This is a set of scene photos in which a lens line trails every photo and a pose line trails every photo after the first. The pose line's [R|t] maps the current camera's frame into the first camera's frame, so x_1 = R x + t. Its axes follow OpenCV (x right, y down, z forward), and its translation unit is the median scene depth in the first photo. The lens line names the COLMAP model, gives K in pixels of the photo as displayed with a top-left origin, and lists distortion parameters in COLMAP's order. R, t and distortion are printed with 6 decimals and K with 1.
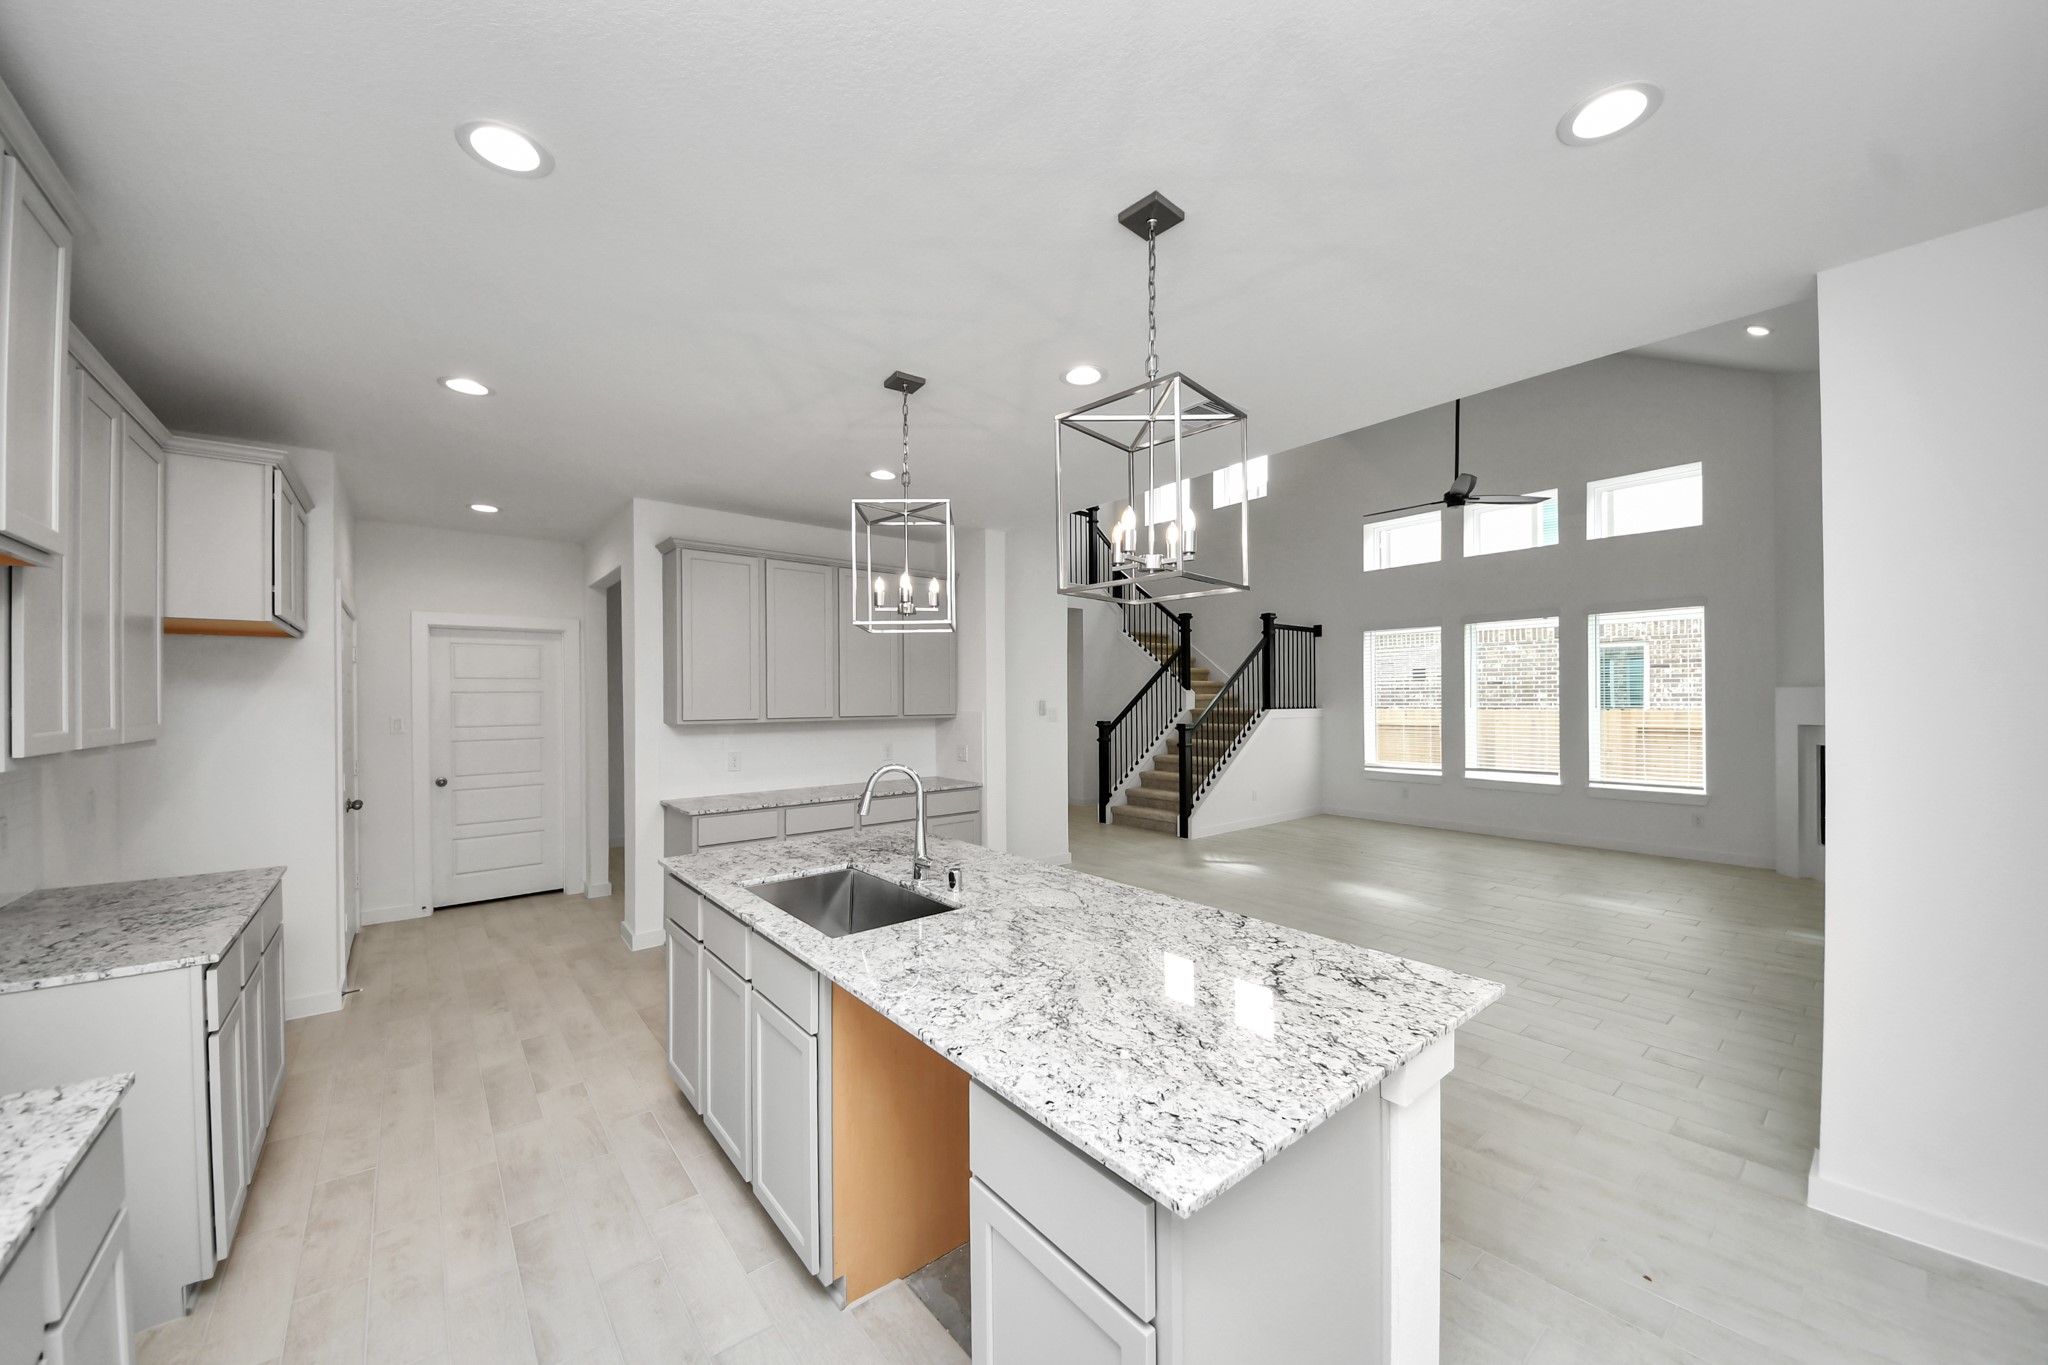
lens RADIAL K [[738.4, 0, 1010.4], [0, 738.4, 692.2], [0, 0, 1]] dist [0.005260, -0.002956]
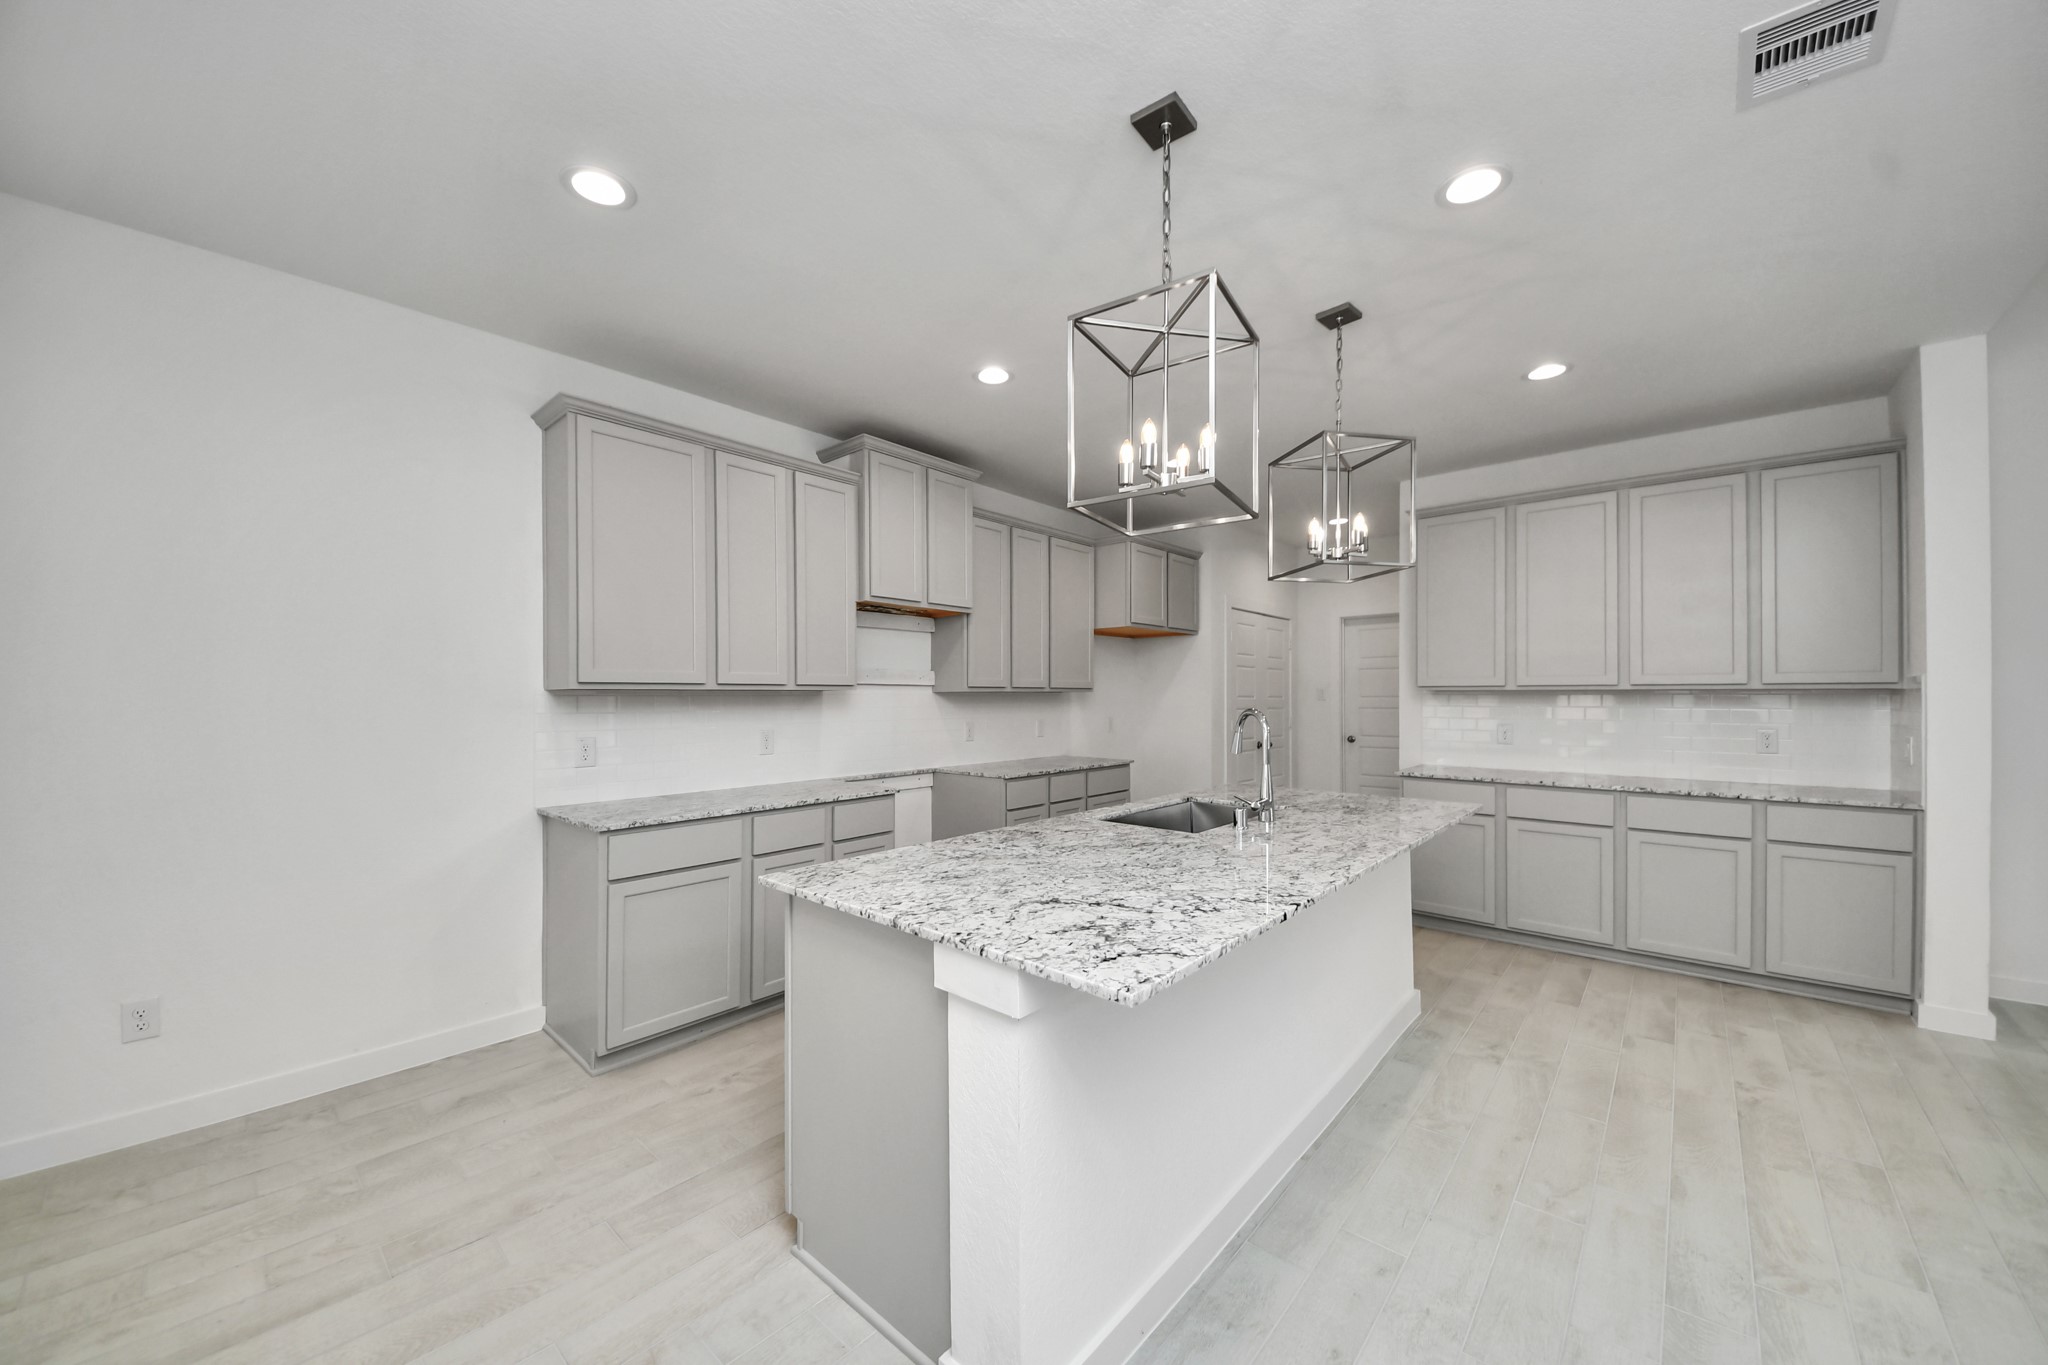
lens RADIAL K [[738.4, 0, 1026.5], [0, 738.4, 684.7], [0, 0, 1]] dist [0.005260, -0.002956]
pose [[0.176069, -0.004634, -0.984367, 0.801013], [0.003641, 0.999985, -0.004056, 0.061538], [0.984371, -0.002870, 0.176084, 0.463754]]
